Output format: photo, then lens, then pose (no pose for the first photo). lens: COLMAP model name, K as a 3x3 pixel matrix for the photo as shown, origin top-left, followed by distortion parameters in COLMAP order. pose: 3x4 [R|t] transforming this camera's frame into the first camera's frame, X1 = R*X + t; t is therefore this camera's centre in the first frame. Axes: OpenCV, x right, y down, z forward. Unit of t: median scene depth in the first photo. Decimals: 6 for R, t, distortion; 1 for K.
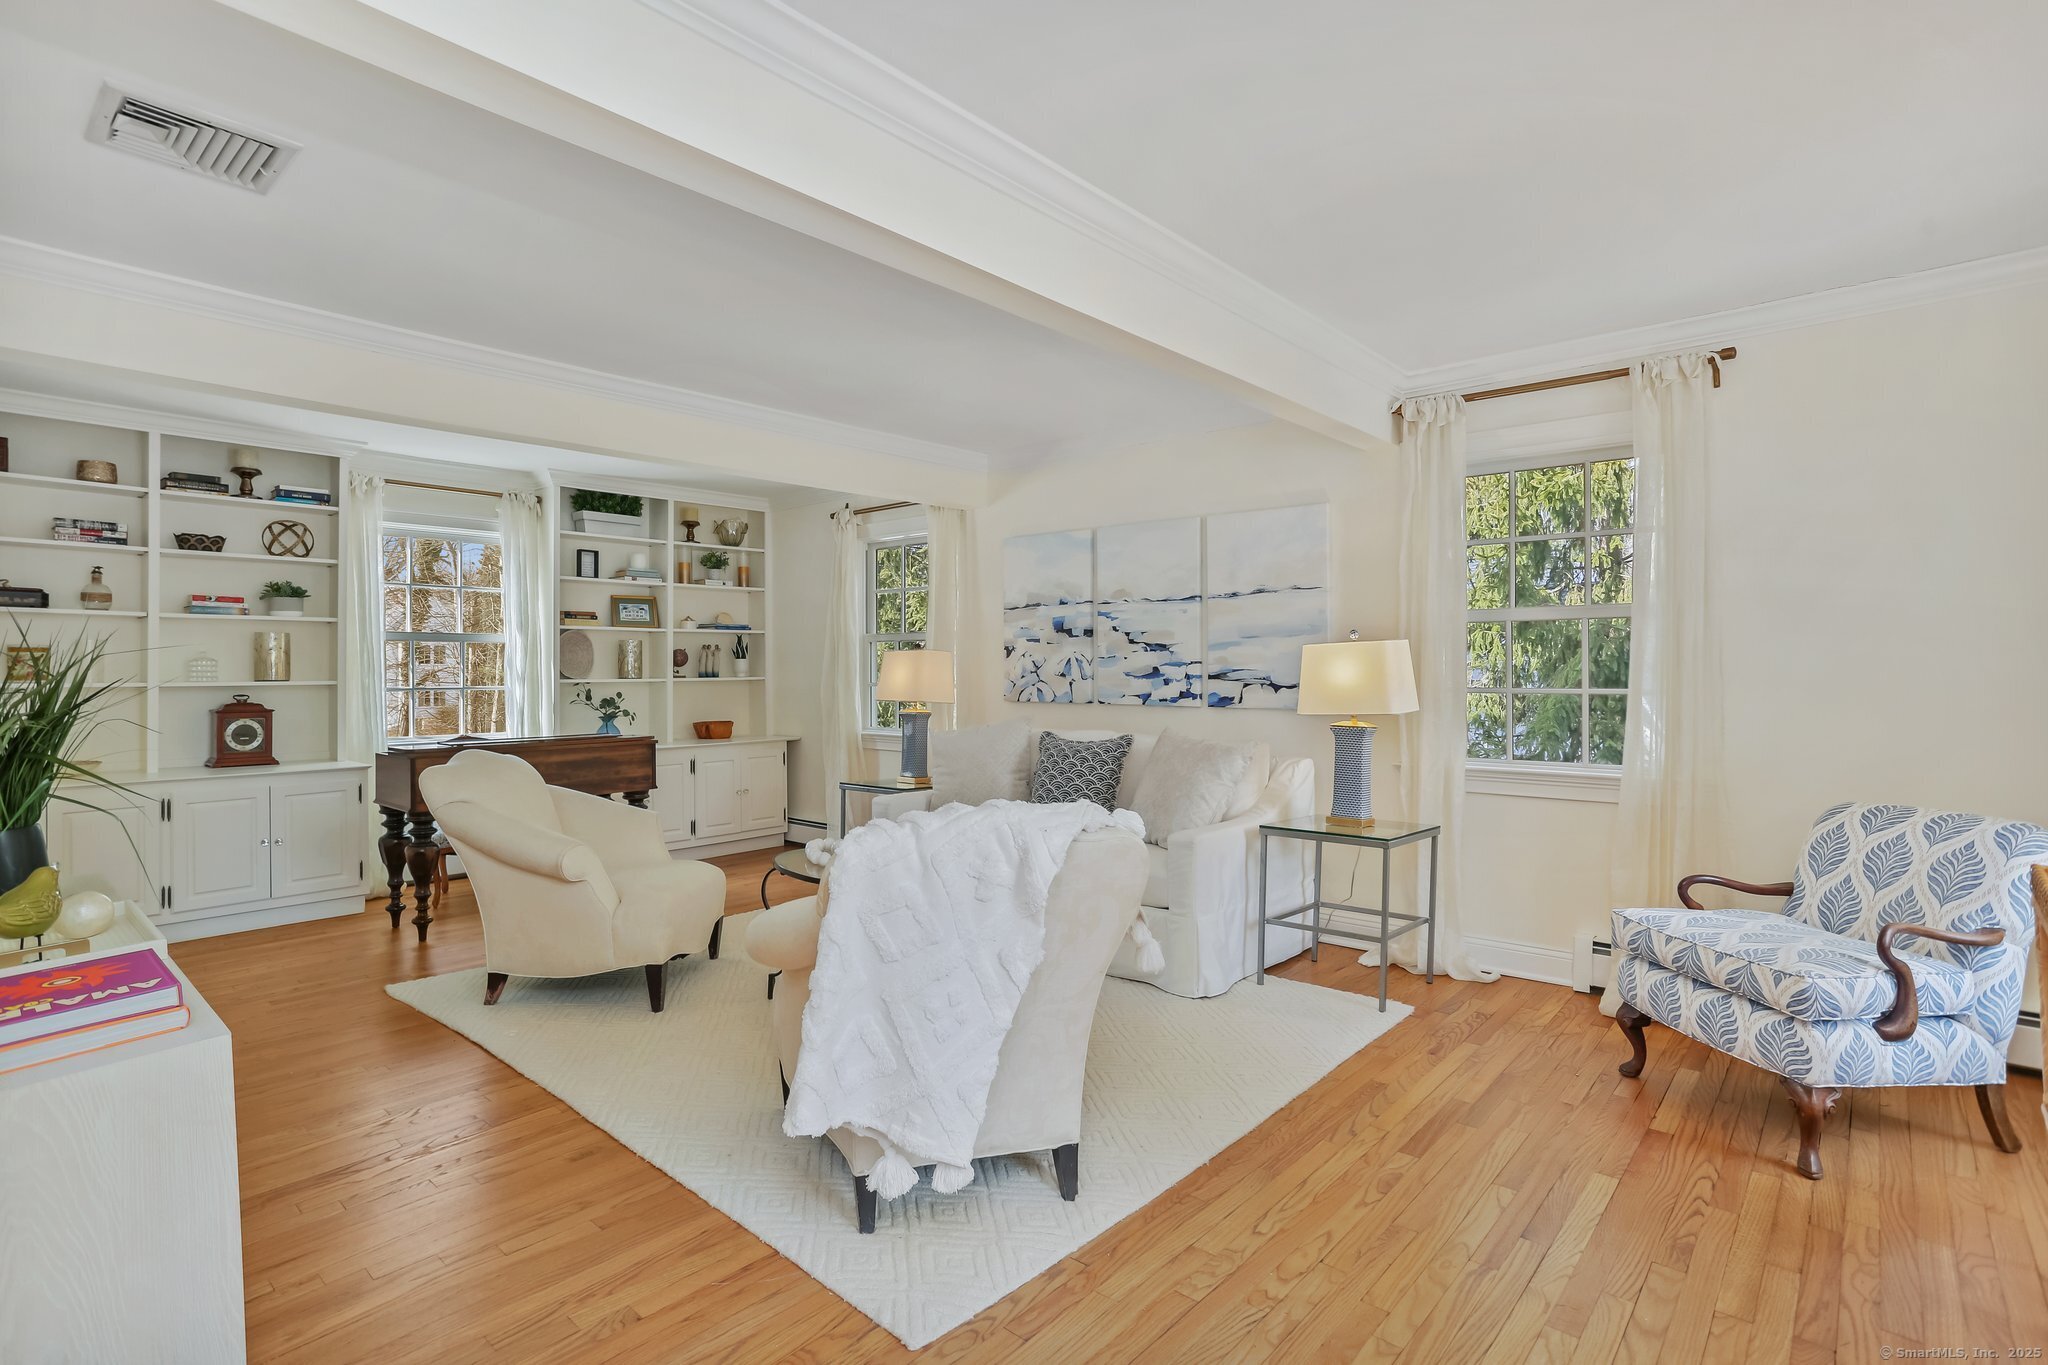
lens RADIAL K [[1010.8, 0, 1024.6], [0, 1010.8, 670.2], [0, 0, 1]] dist [-0.029630, 0.009044]
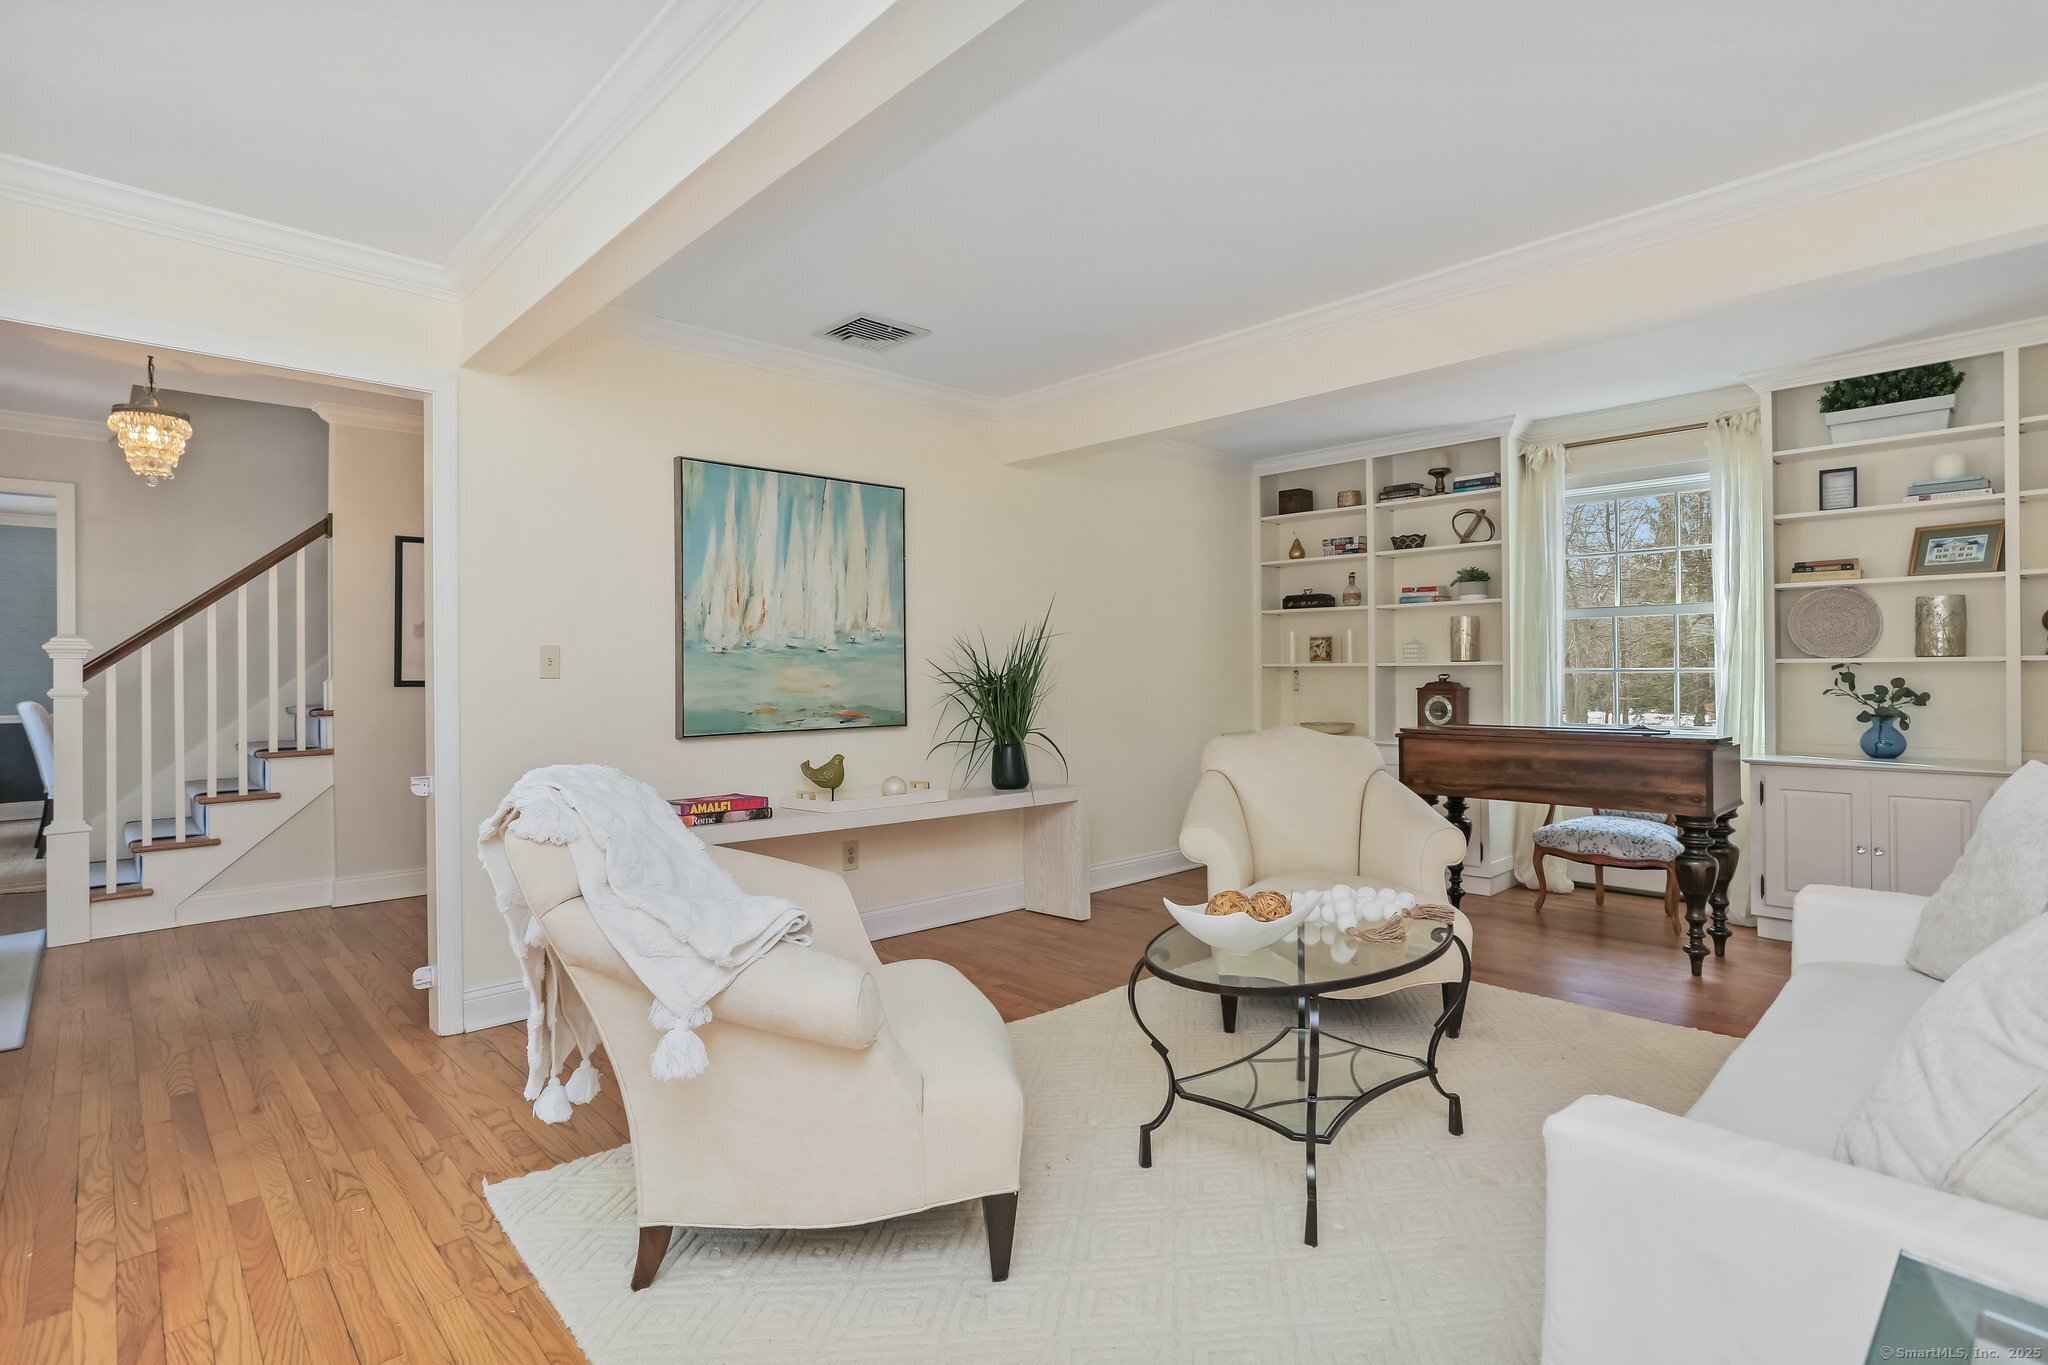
lens RADIAL K [[1010.8, 0, 1012.2], [0, 1010.8, 674.8], [0, 0, 1]] dist [-0.029630, 0.009044]
pose [[-0.111808, 0.004191, -0.993721, 0.346306], [0.004293, 0.999984, 0.003735, 0.017695], [0.993720, -0.003849, -0.111825, 0.603699]]
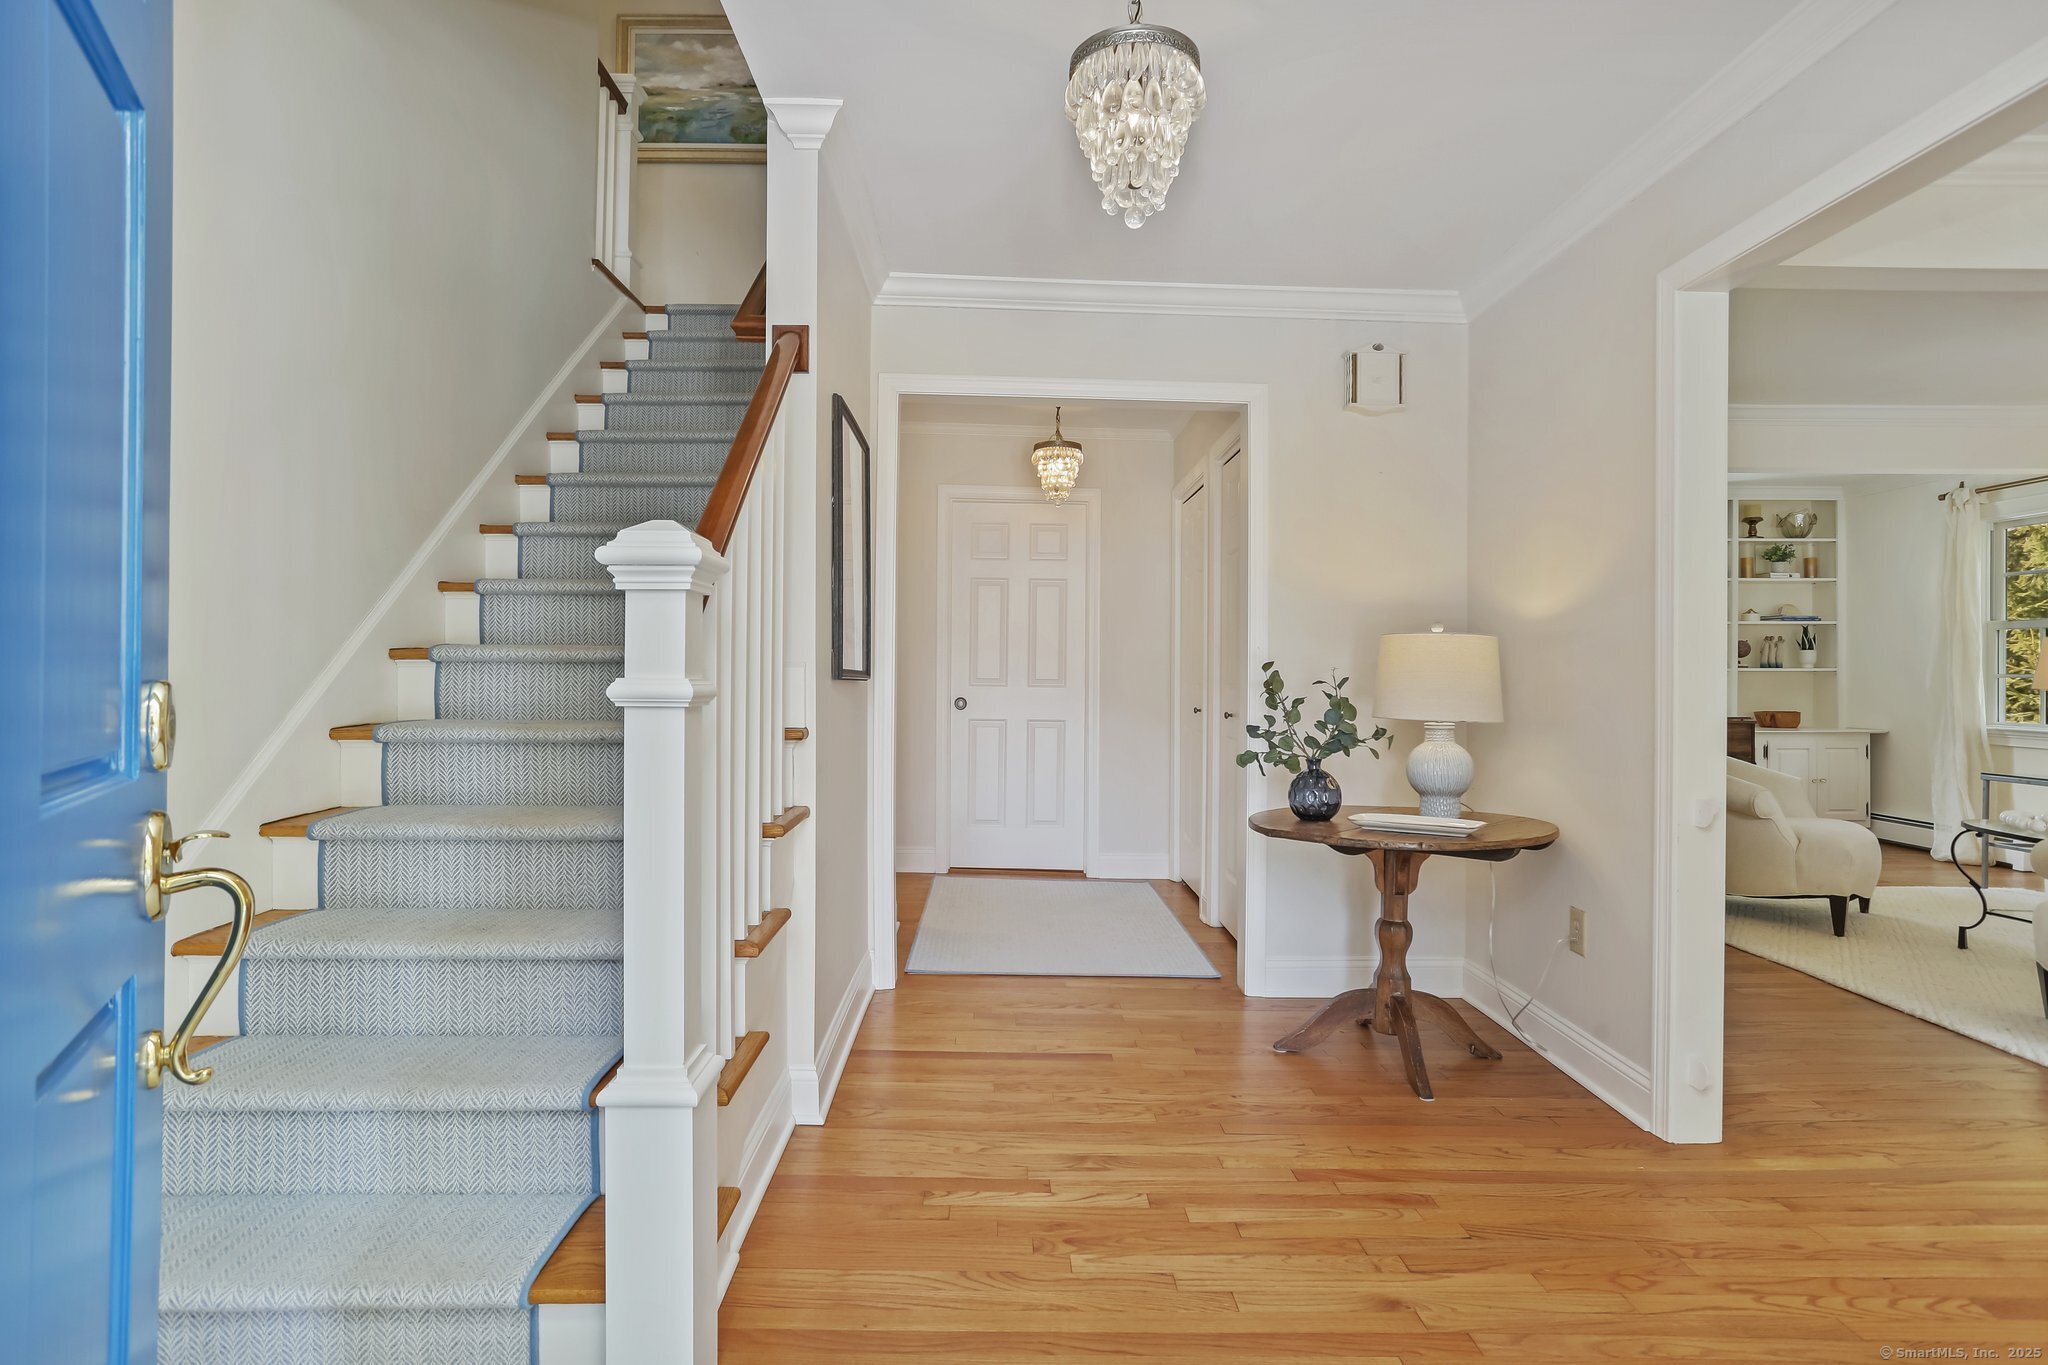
lens RADIAL K [[1010.8, 0, 986.3], [0, 1010.8, 662.6], [0, 0, 1]] dist [-0.029630, 0.009044]
pose [[0.657845, 0.002233, -0.753150, -0.097777], [-0.010725, 0.999922, -0.006404, 0.021643], [0.753077, 0.012290, 0.657818, -0.348633]]
